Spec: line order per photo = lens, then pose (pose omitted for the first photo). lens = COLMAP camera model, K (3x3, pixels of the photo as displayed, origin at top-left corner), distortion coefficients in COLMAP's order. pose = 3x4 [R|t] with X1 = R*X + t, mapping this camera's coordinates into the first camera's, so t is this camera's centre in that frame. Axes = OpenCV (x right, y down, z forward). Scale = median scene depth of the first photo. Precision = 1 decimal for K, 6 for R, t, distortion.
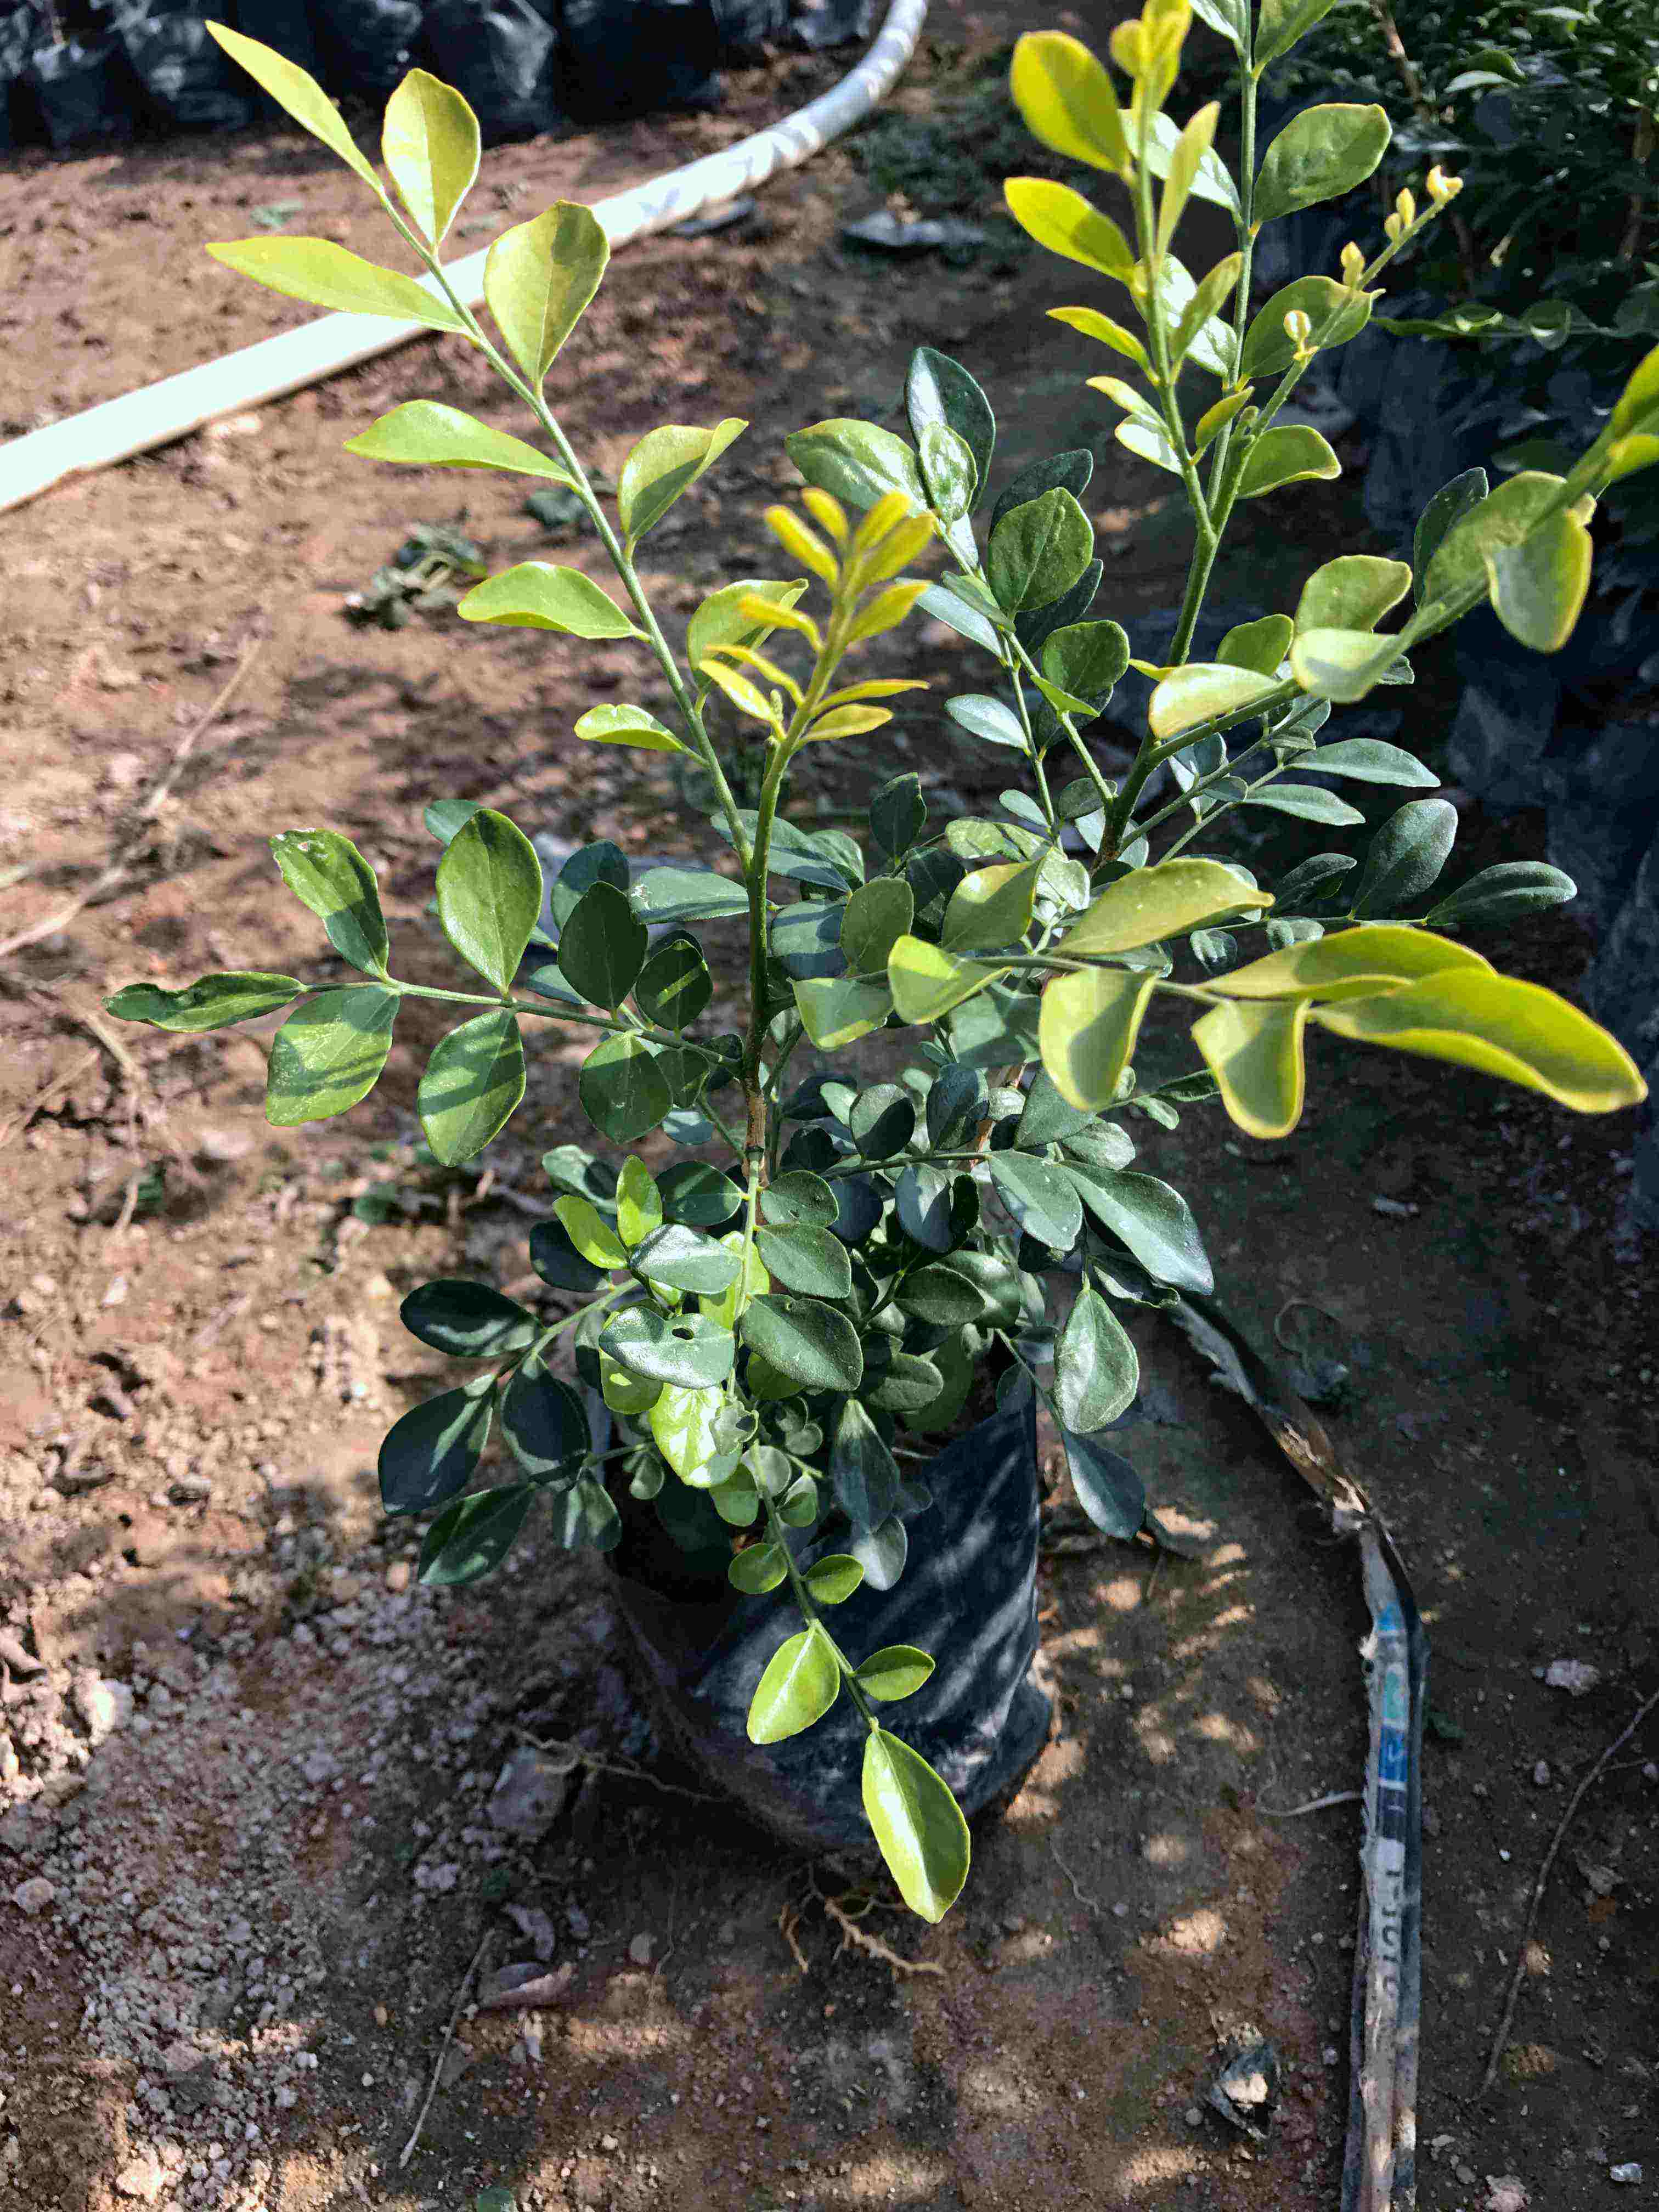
lens RADIAL K [[1761.4, 0, 832.8], [0, 1761.4, 1088.8], [0, 0, 1]] dist [0.002782, 0.019521]
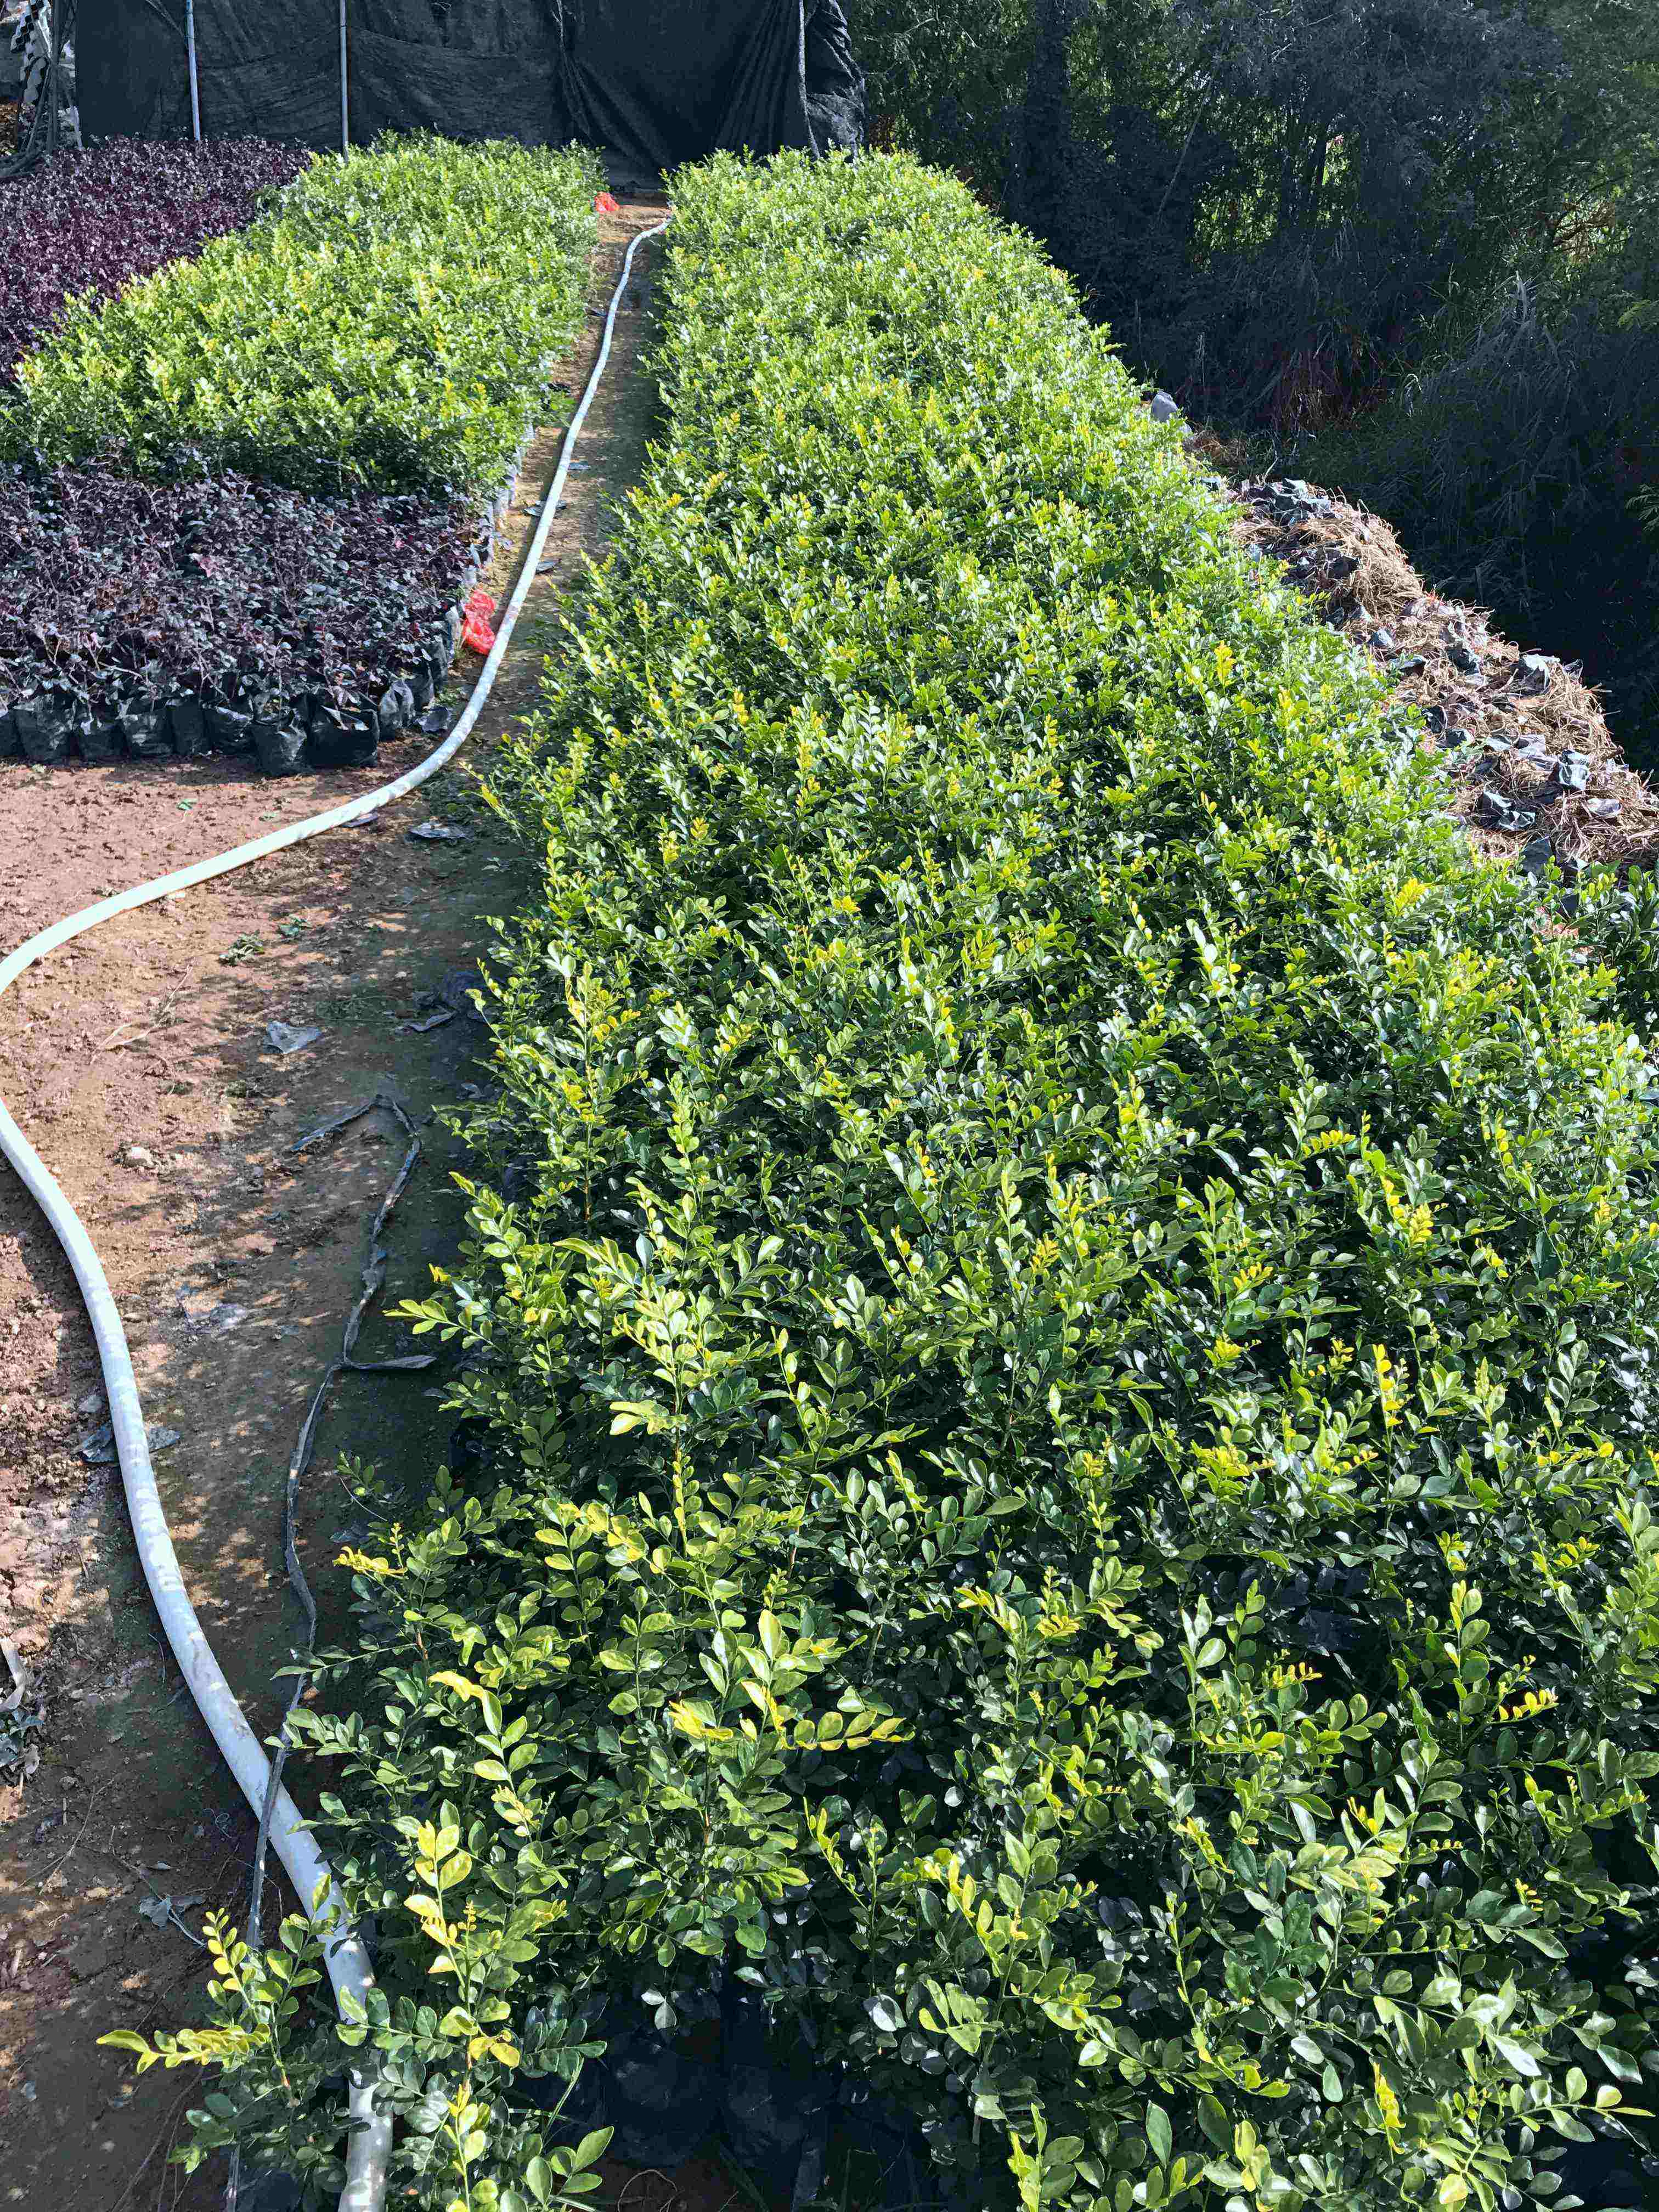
lens RADIAL K [[1763.1, 0, 829.5], [0, 1763.1, 1106.0], [0, 0, 1]] dist [0.004734, 0.009901]
pose [[0.990867, 0.033689, 0.130569, 0.843269], [-0.008871, 0.982477, -0.186172, 1.172992], [-0.134553, 0.183313, 0.973803, -4.517831]]
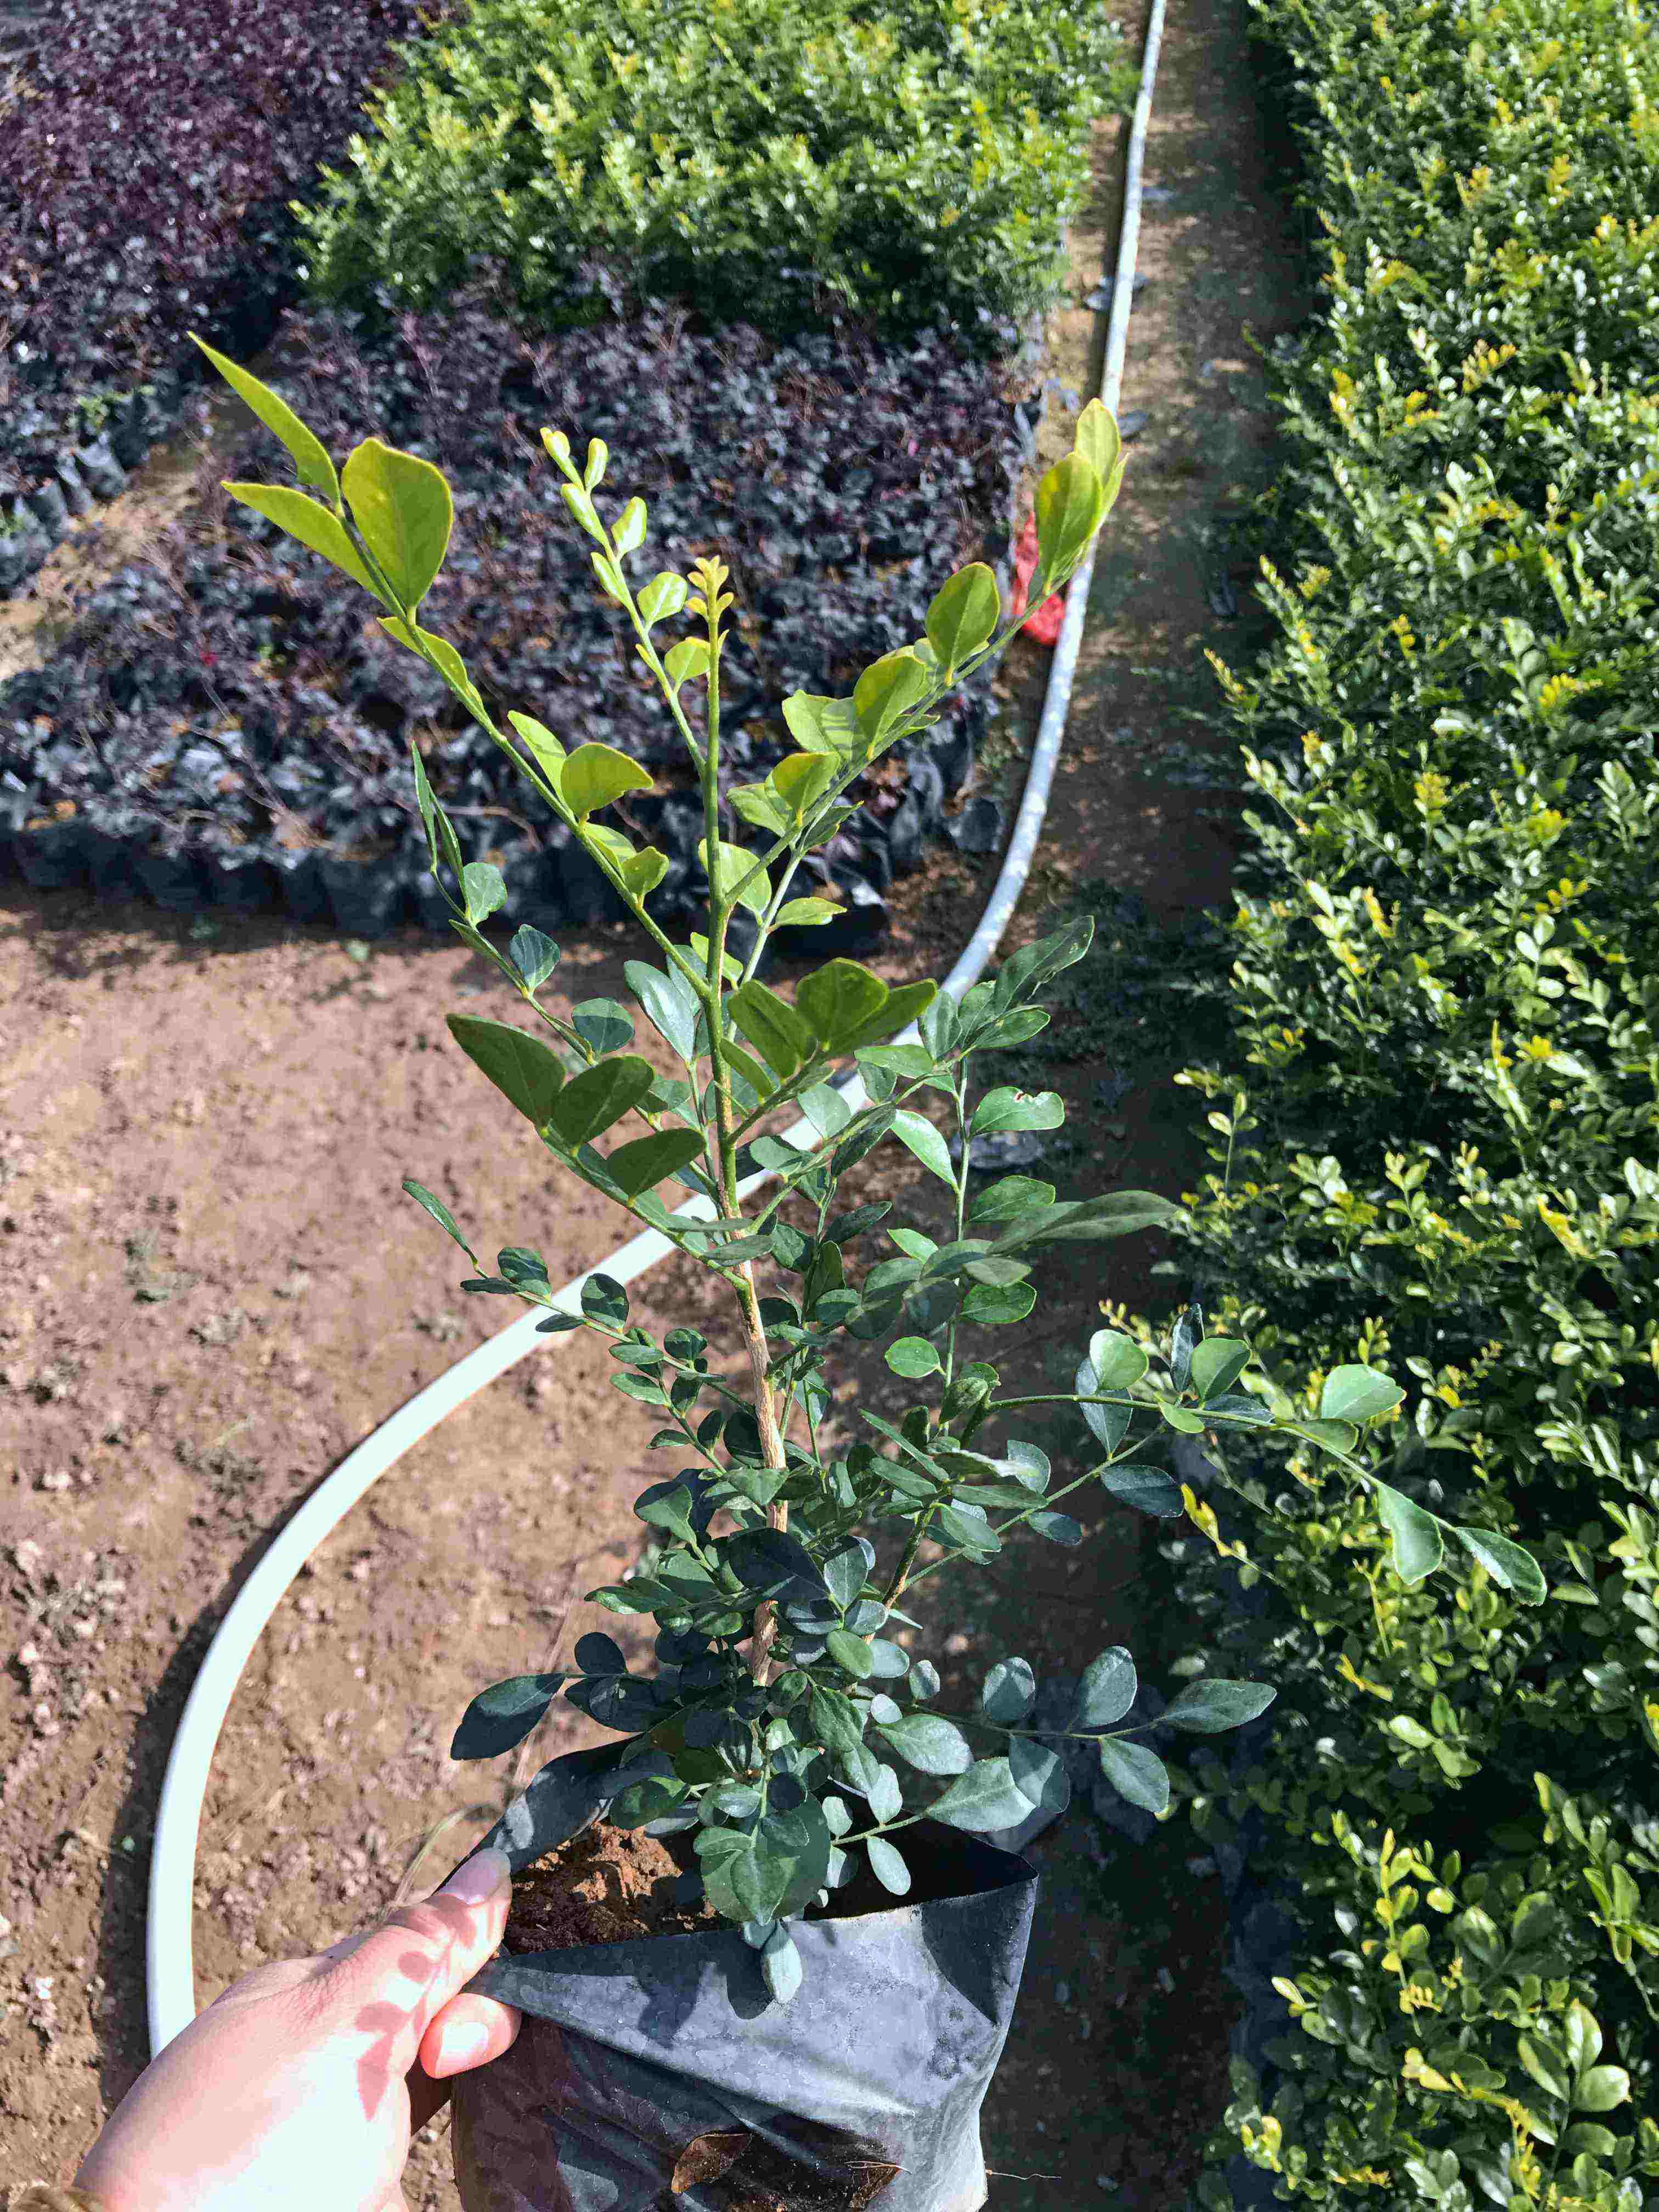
lens RADIAL K [[1791.0, 0, 830.0], [0, 1791.0, 1105.0], [0, 0, 1]] dist [0.009439, -0.007422]
pose [[0.992850, 0.072320, -0.094970, 0.125619], [-0.069885, 0.997141, 0.028725, -1.569650], [0.096776, -0.021882, 0.995066, -1.450545]]
